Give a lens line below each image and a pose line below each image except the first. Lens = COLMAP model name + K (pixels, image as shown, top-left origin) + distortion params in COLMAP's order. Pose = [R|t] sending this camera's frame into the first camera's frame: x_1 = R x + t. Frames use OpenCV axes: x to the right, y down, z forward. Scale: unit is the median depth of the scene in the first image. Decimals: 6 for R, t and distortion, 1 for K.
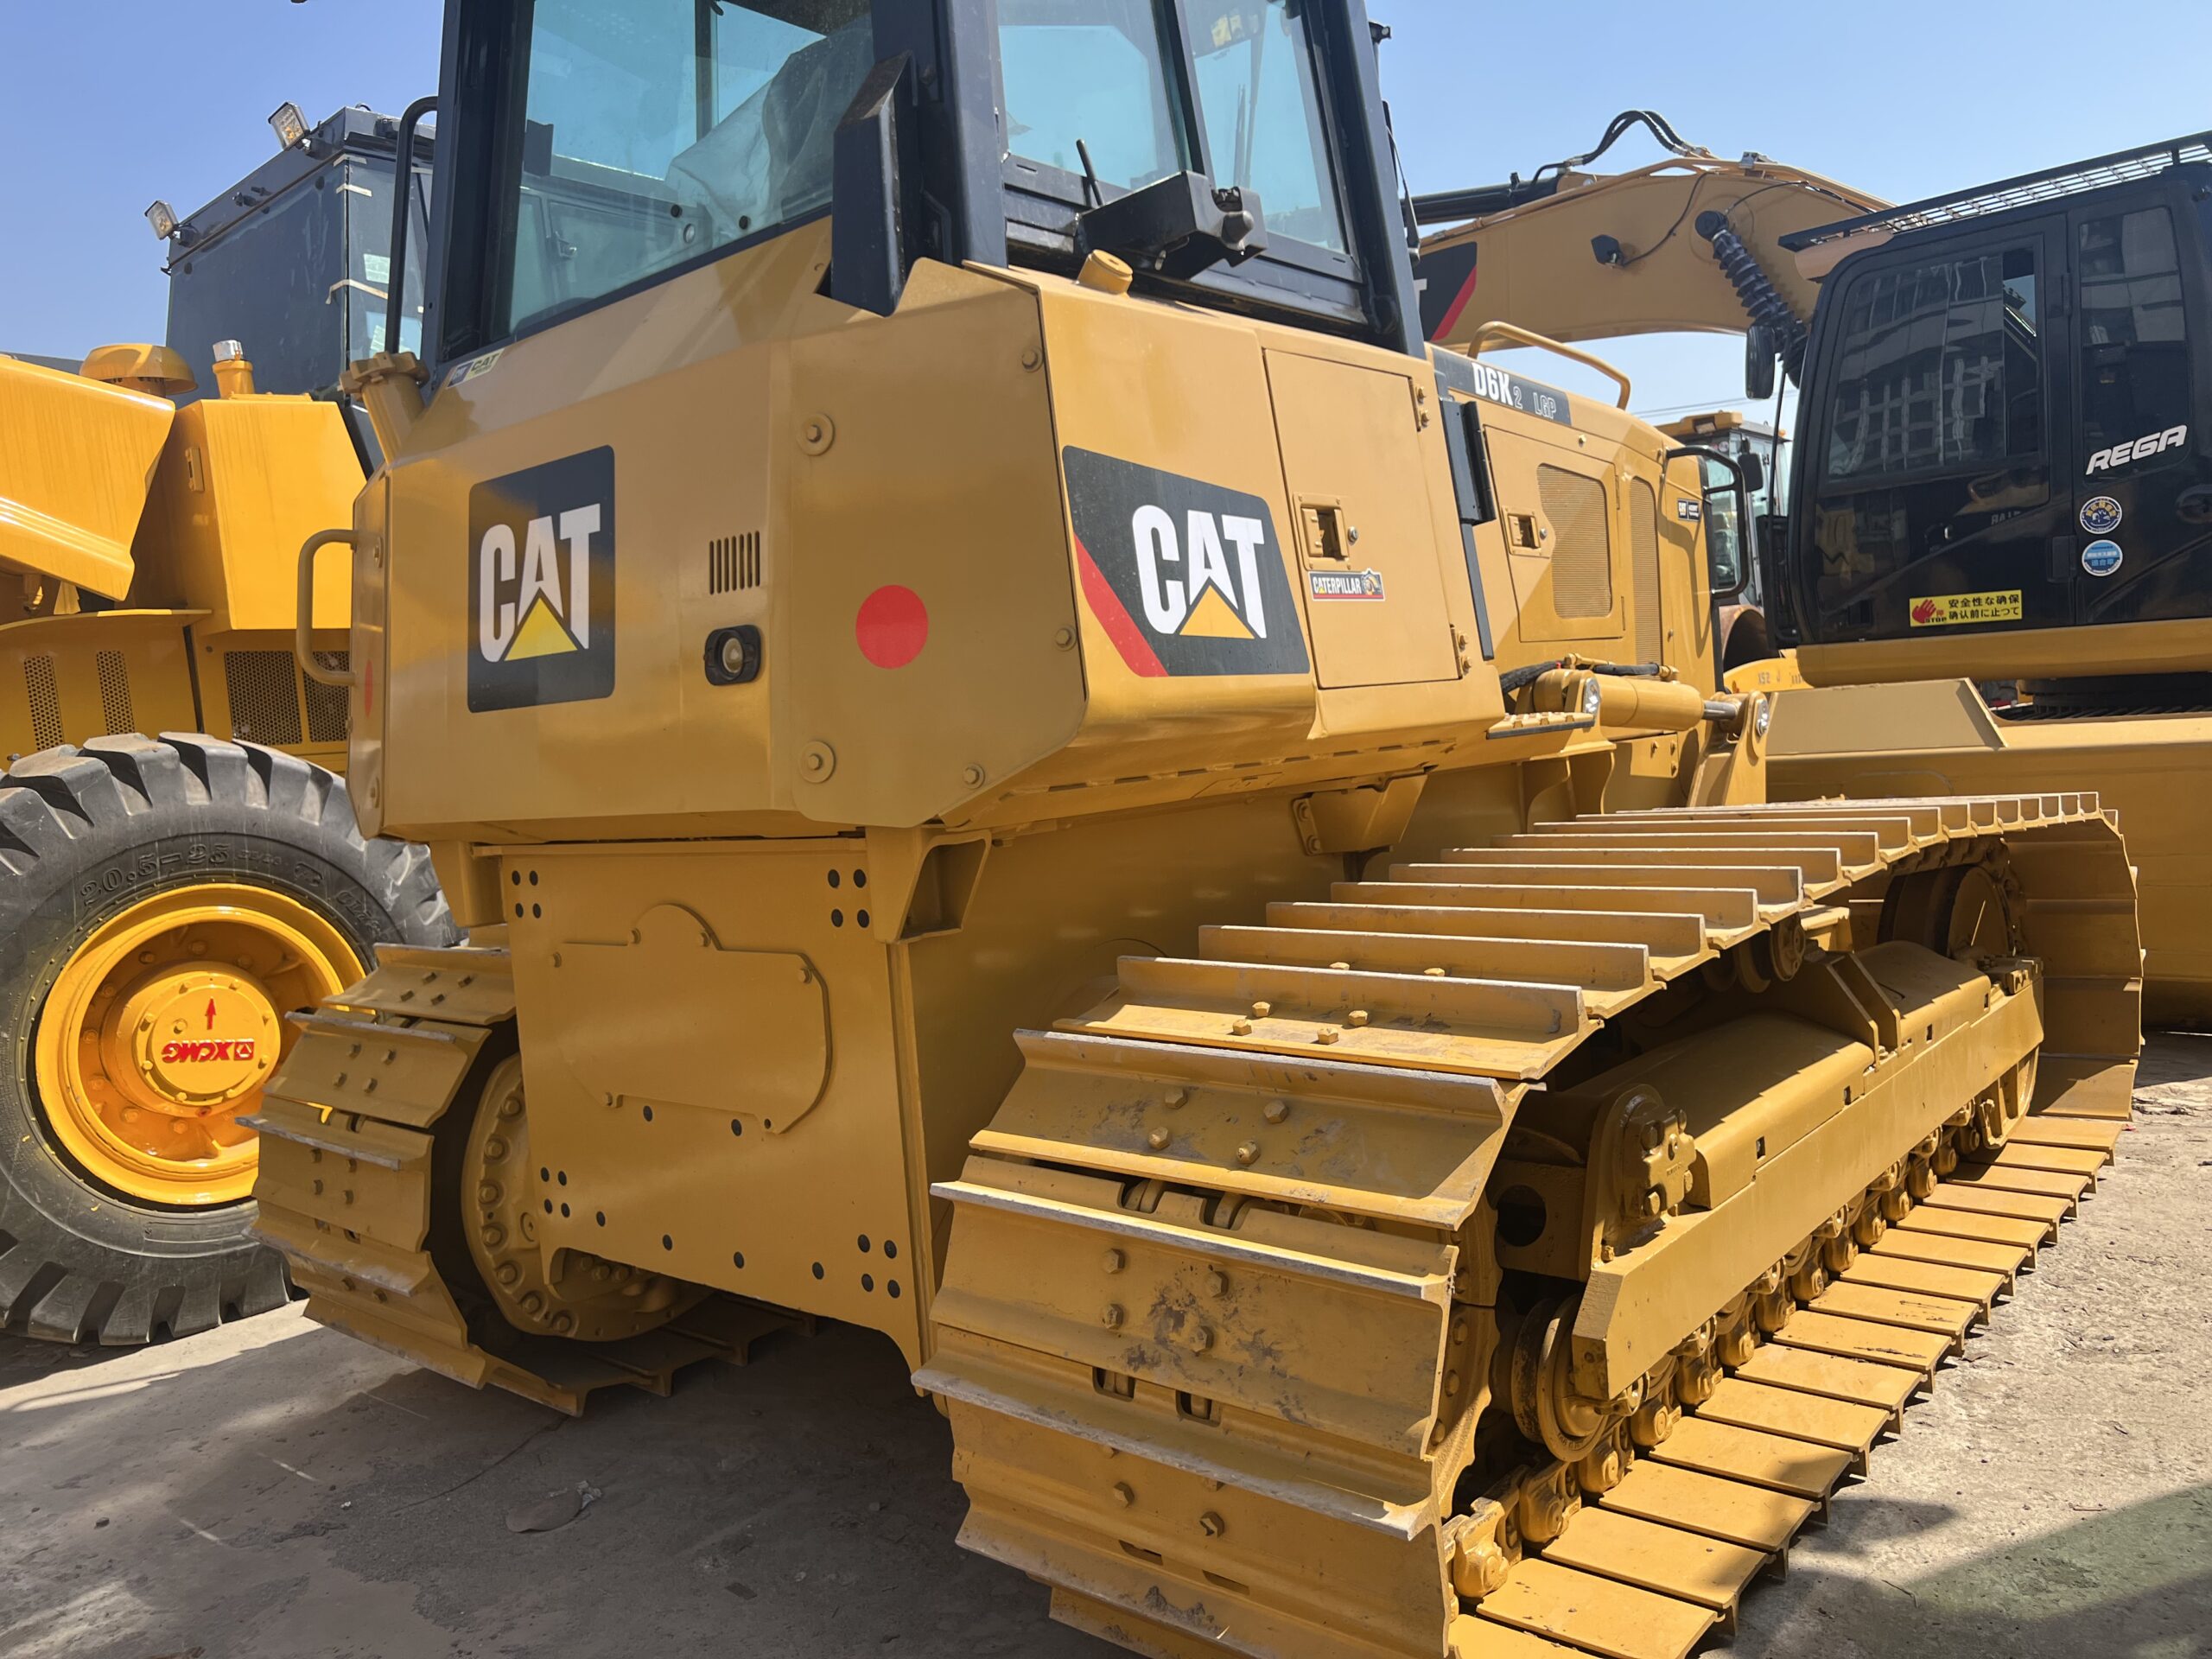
lens RADIAL K [[1671.7, 0, 1106.0], [0, 1671.7, 829.5], [0, 0, 1]] dist [0.020917, -0.000906]
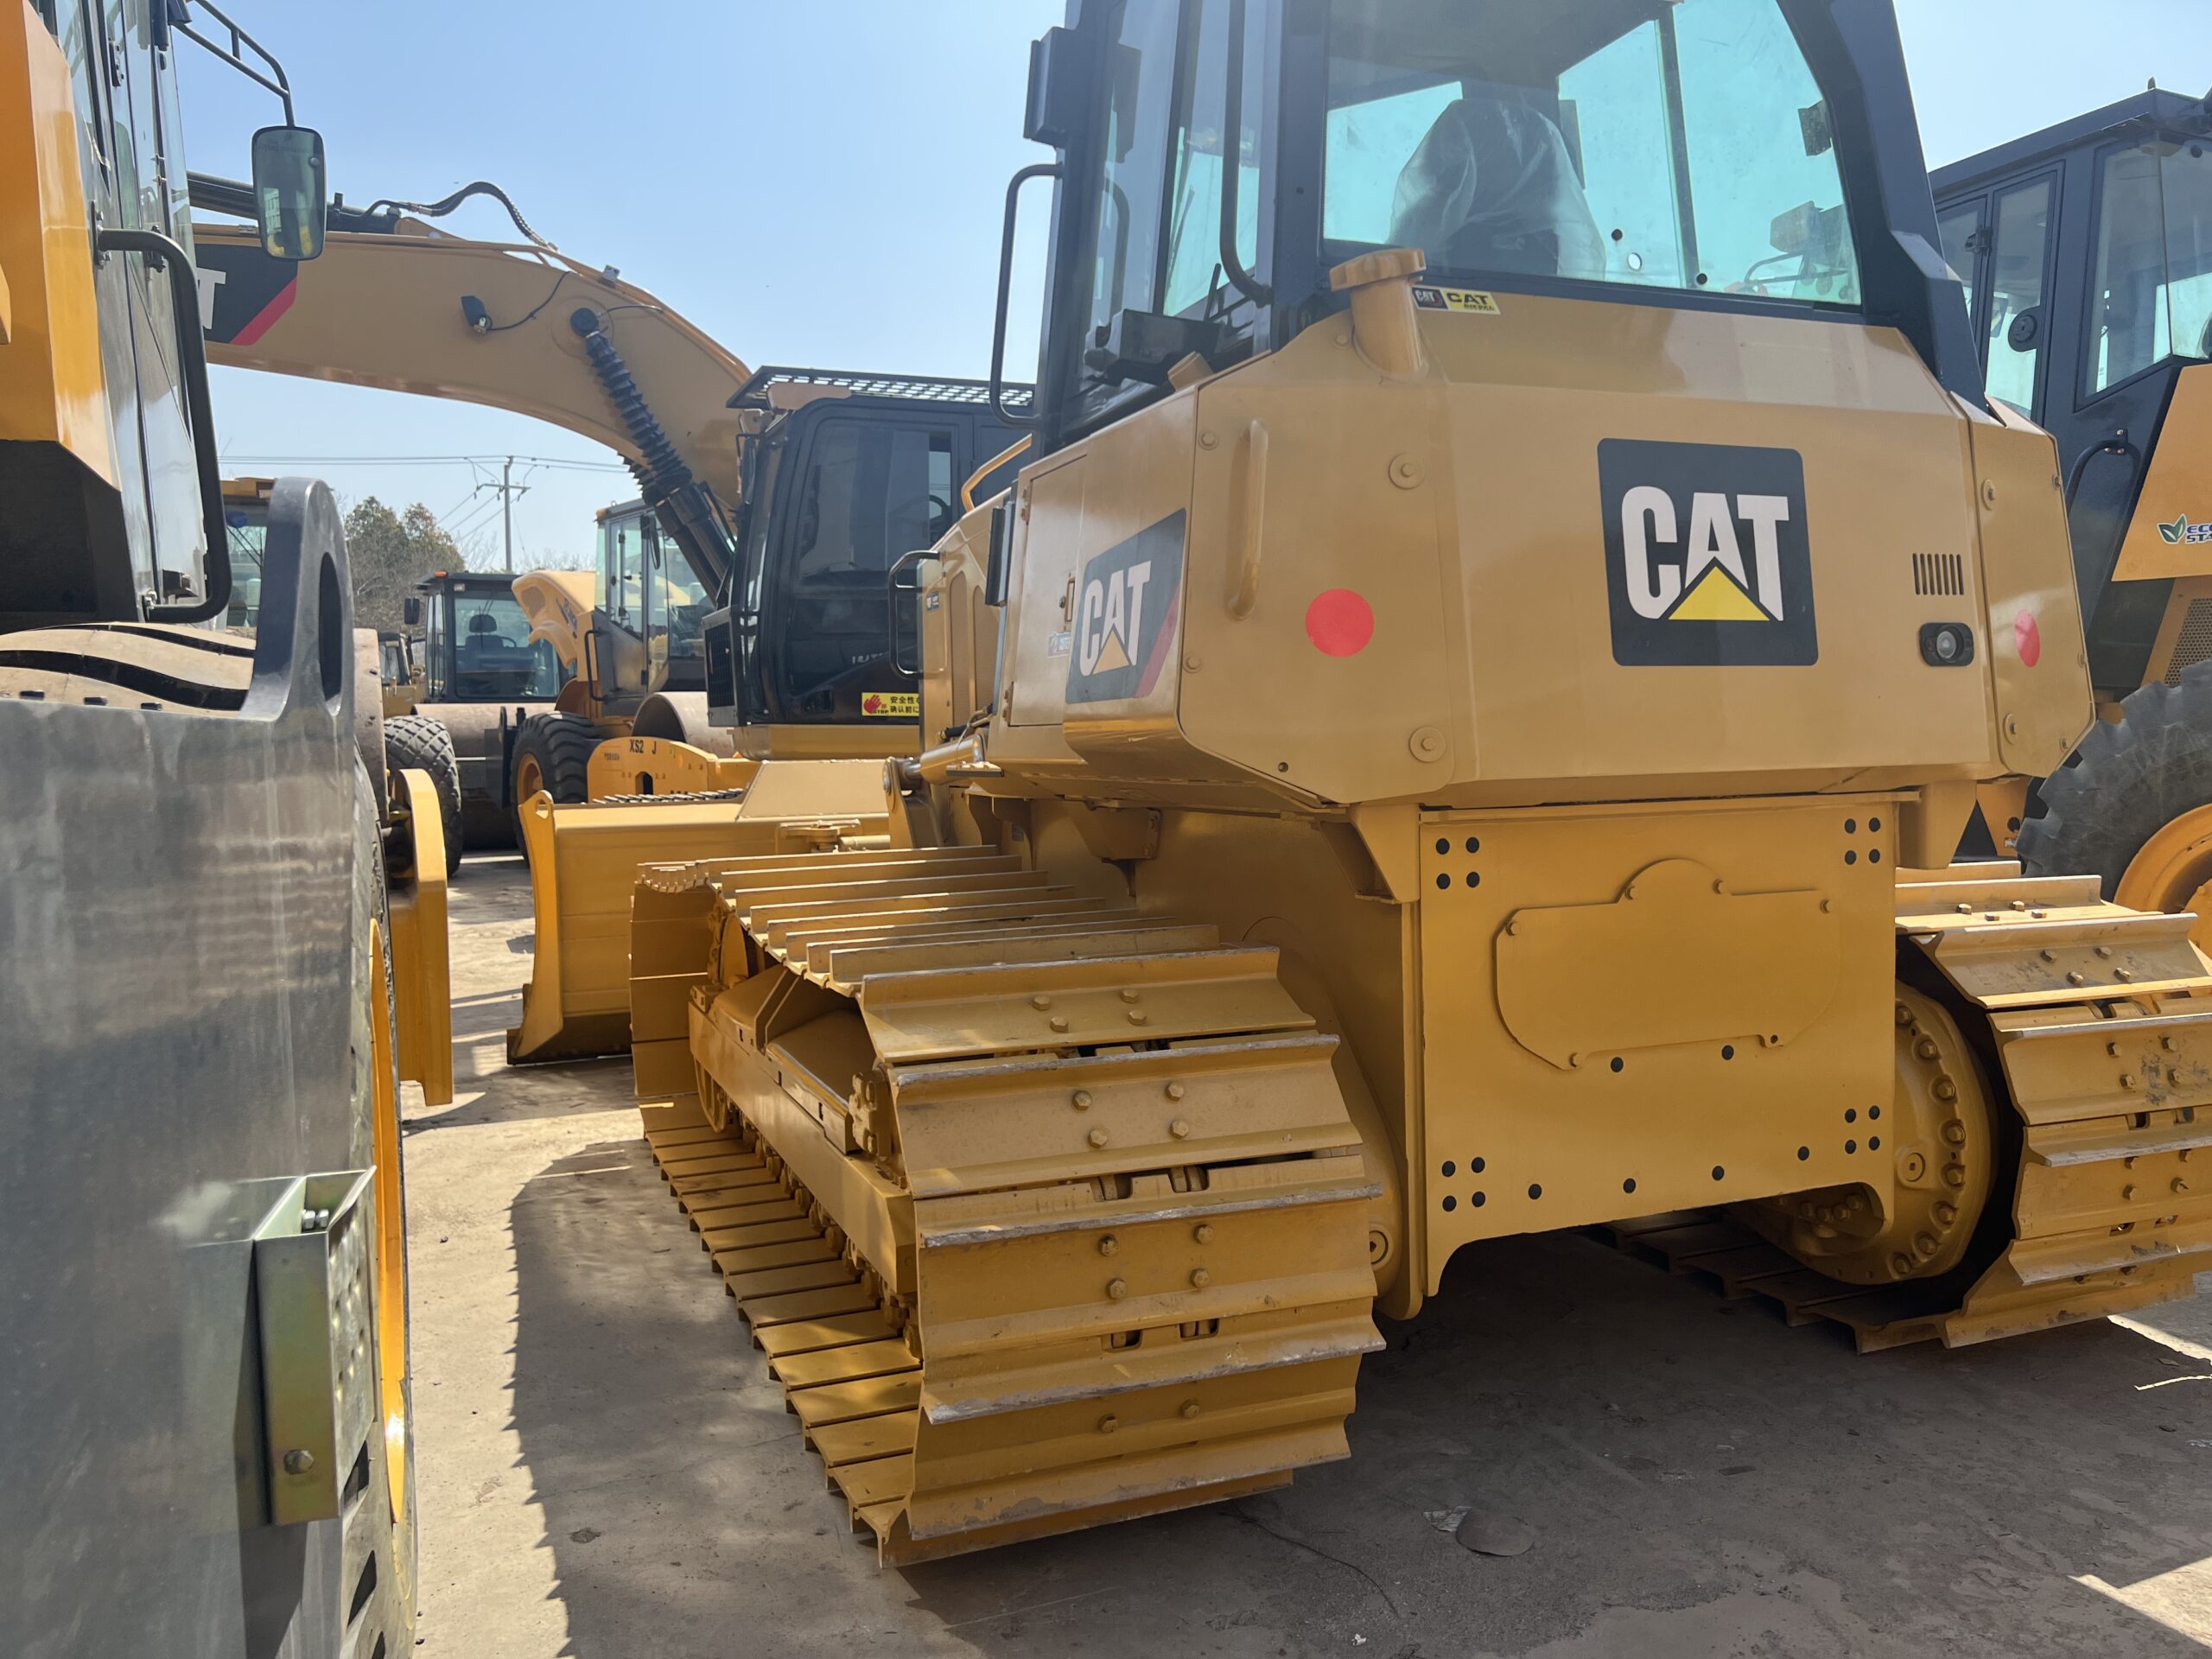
lens RADIAL K [[1671.7, 0, 1106.0], [0, 1671.7, 829.5], [0, 0, 1]] dist [0.020917, -0.000906]
pose [[0.459651, 0.020349, 0.887867, -1.430130], [0.040913, 0.998191, -0.044058, 0.059624], [-0.887157, 0.056576, 0.457987, 0.843056]]
